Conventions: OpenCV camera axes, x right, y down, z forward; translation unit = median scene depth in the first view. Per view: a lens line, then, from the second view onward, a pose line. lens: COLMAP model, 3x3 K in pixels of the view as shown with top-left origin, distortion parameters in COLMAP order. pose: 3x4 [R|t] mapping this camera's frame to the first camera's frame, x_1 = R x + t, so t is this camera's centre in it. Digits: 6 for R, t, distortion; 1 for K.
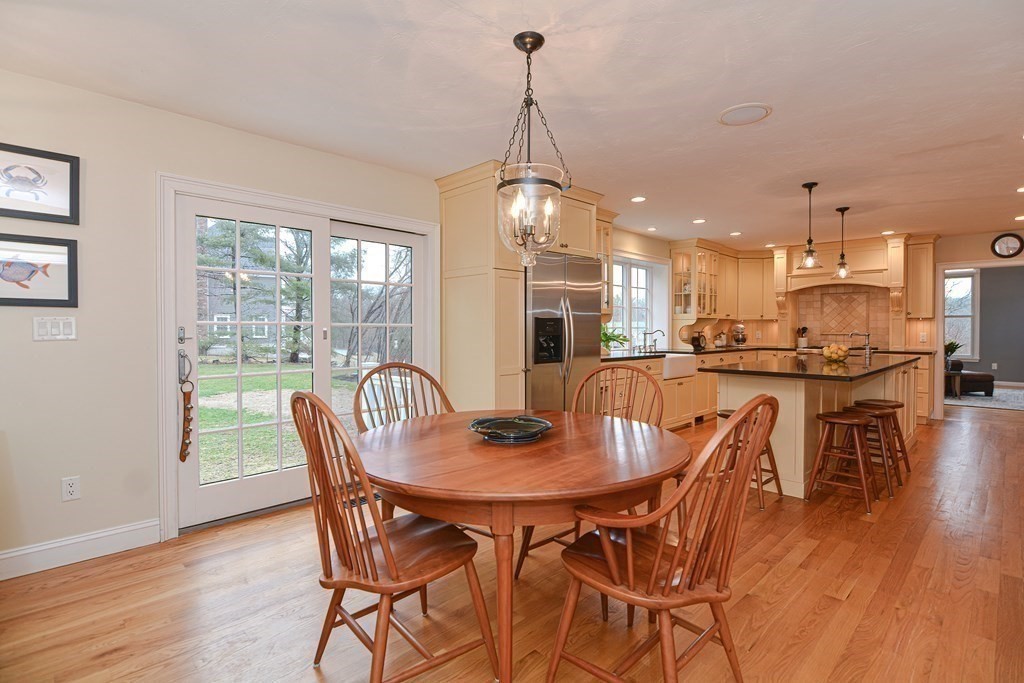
lens RADIAL K [[493.0, 0, 515.3], [0, 493.0, 338.2], [0, 0, 1]] dist [-0.001392, 0.000029]
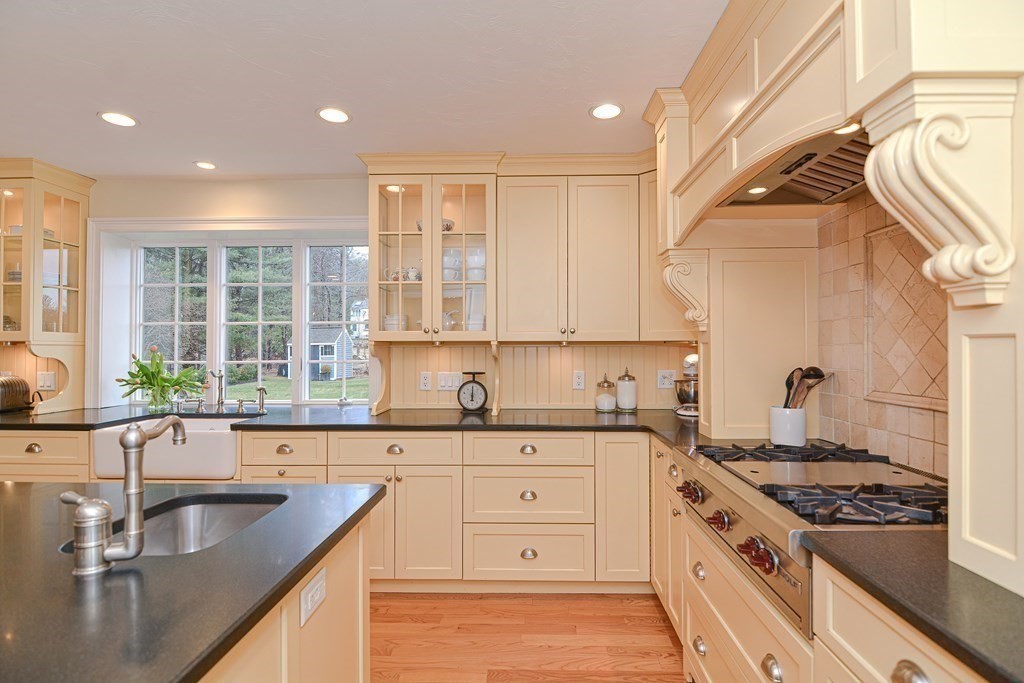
lens RADIAL K [[486.1, 0, 513.1], [0, 486.1, 343.6], [0, 0, 1]] dist [-0.004201, -0.001350]
pose [[0.683309, -0.006814, -0.730098, 0.703351], [-0.011856, 0.999721, -0.020426, -0.030137], [0.730033, 0.022613, 0.683038, 0.742075]]
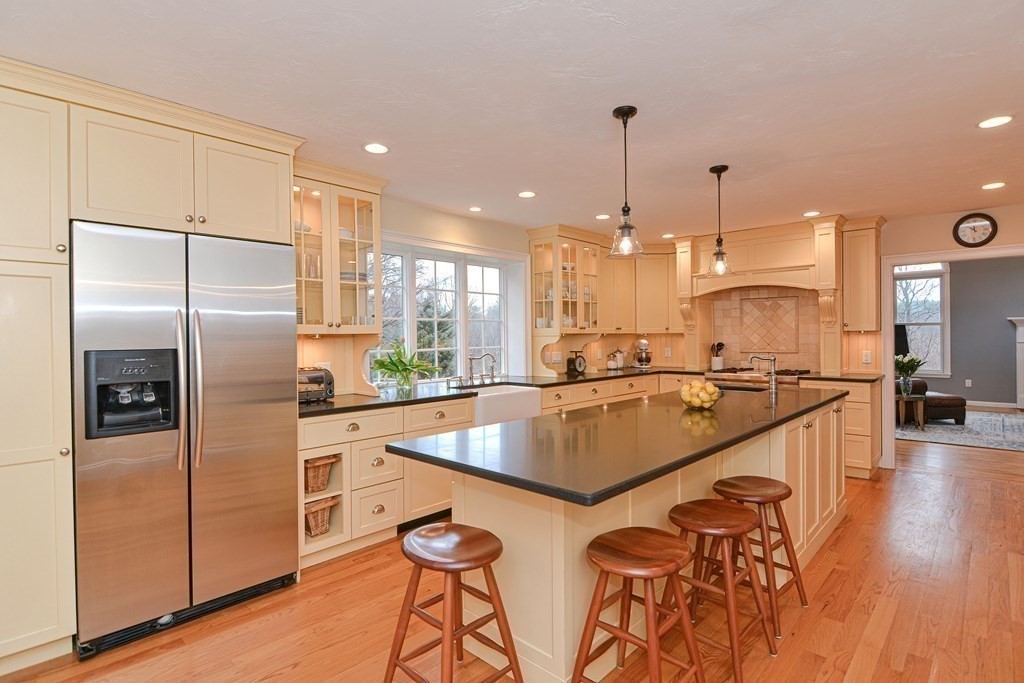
lens RADIAL K [[505.3, 0, 512.0], [0, 505.3, 341.5], [0, 0, 1]] dist [-0.000209, -0.000959]
pose [[0.999538, -0.011579, 0.028117, 0.254968], [0.011841, 0.999888, -0.009172, -0.022301], [-0.028007, 0.009501, 0.999563, 0.237710]]
